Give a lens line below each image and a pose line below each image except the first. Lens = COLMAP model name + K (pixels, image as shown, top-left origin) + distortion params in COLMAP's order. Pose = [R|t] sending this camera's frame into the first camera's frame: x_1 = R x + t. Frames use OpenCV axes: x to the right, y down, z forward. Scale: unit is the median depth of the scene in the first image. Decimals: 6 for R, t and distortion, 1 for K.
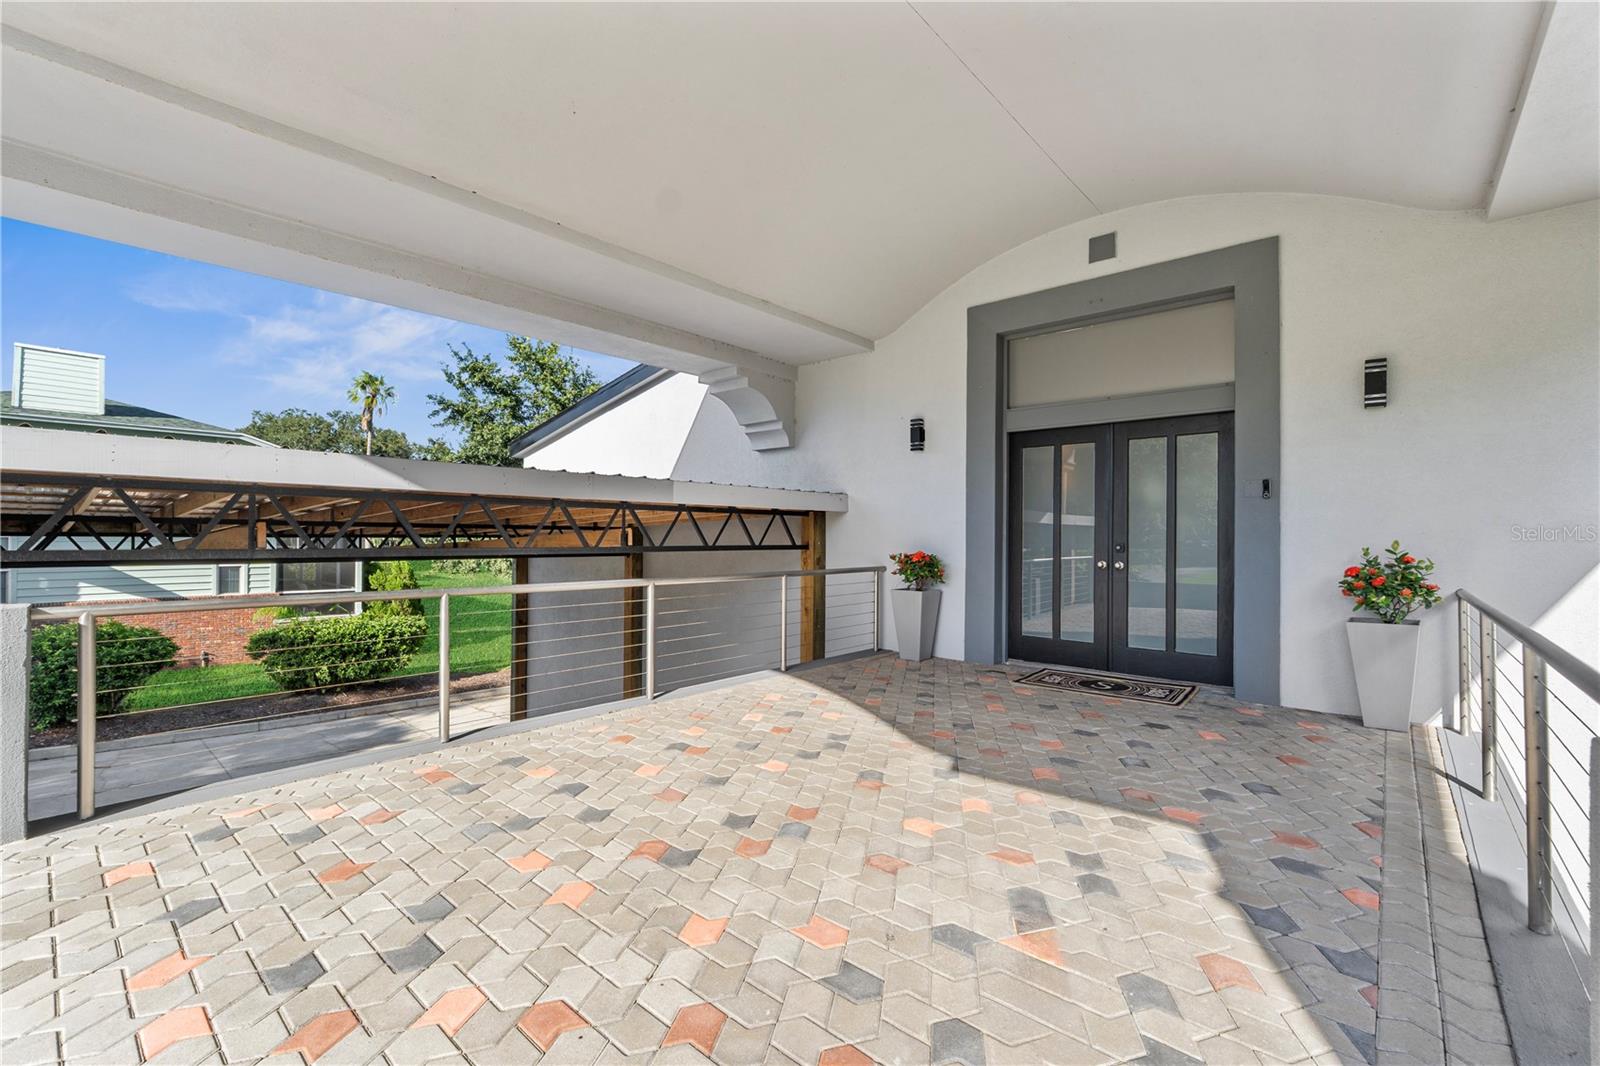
lens RADIAL K [[678.1, 0, 797.3], [0, 678.1, 534.9], [0, 0, 1]] dist [-0.004933, -0.000619]
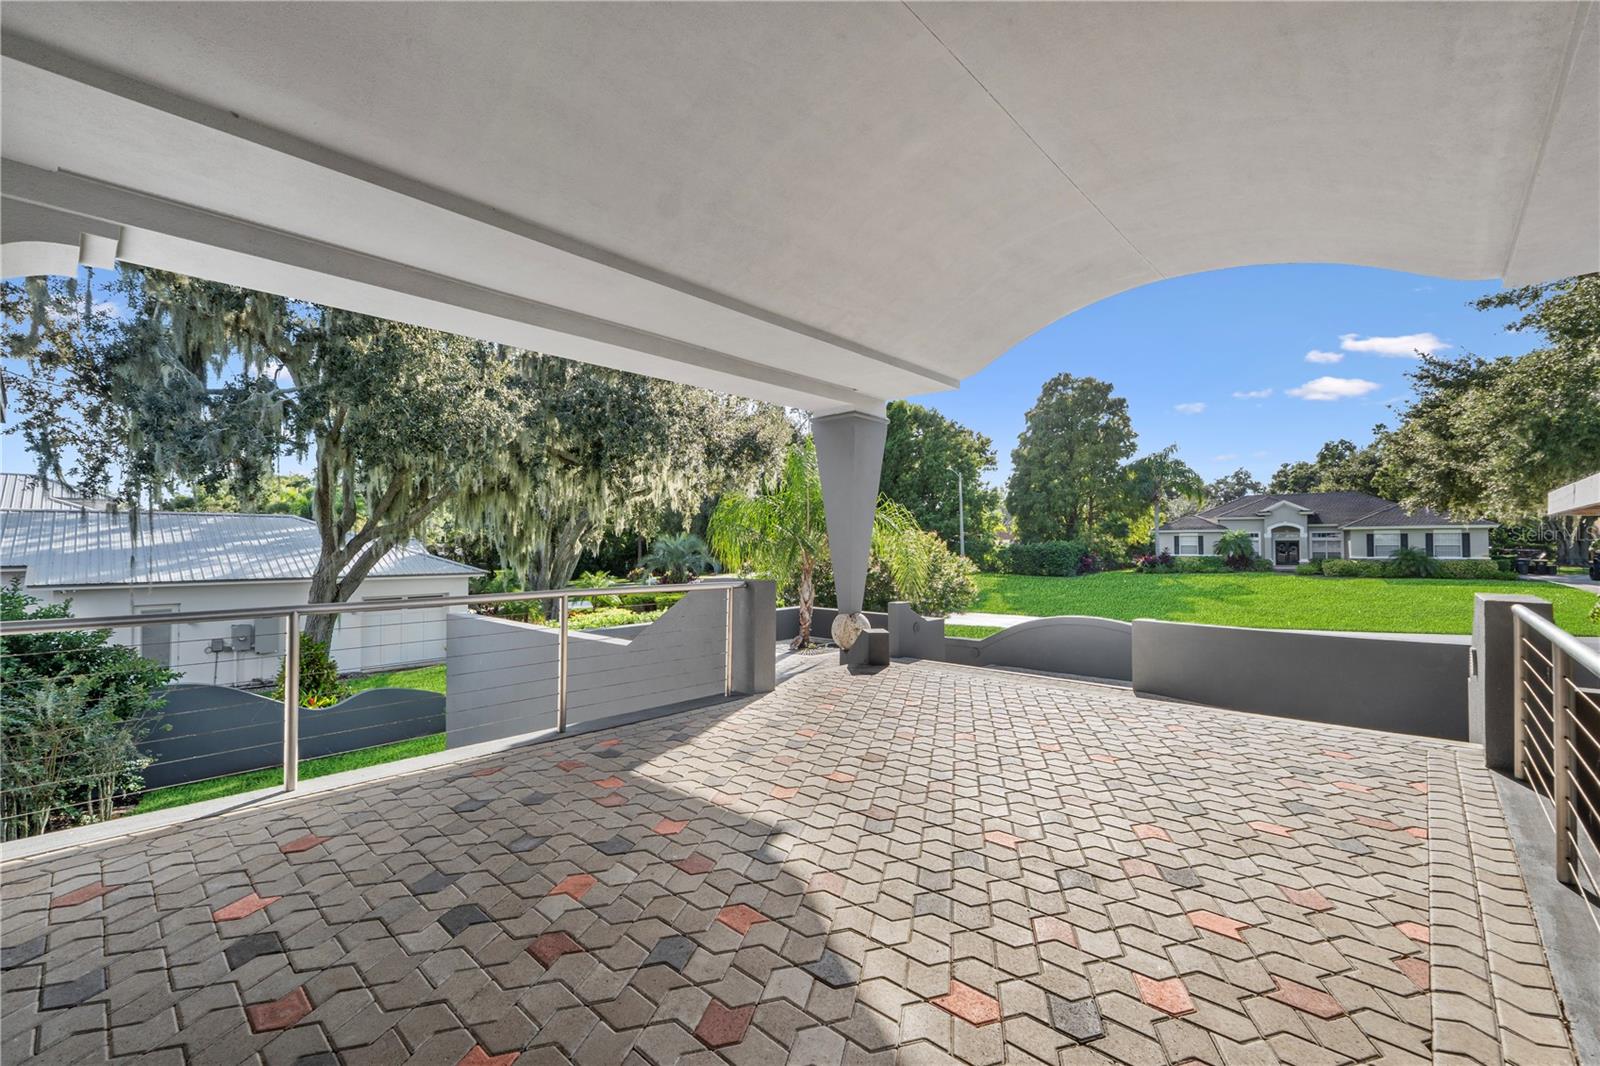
lens RADIAL K [[678.1, 0, 802.1], [0, 678.1, 536.3], [0, 0, 1]] dist [-0.004933, -0.000619]
pose [[-0.999670, -0.002578, 0.025546, 0.246408], [-0.003060, 0.999818, -0.018842, 0.019072], [-0.025493, -0.018914, -0.999496, 2.425694]]
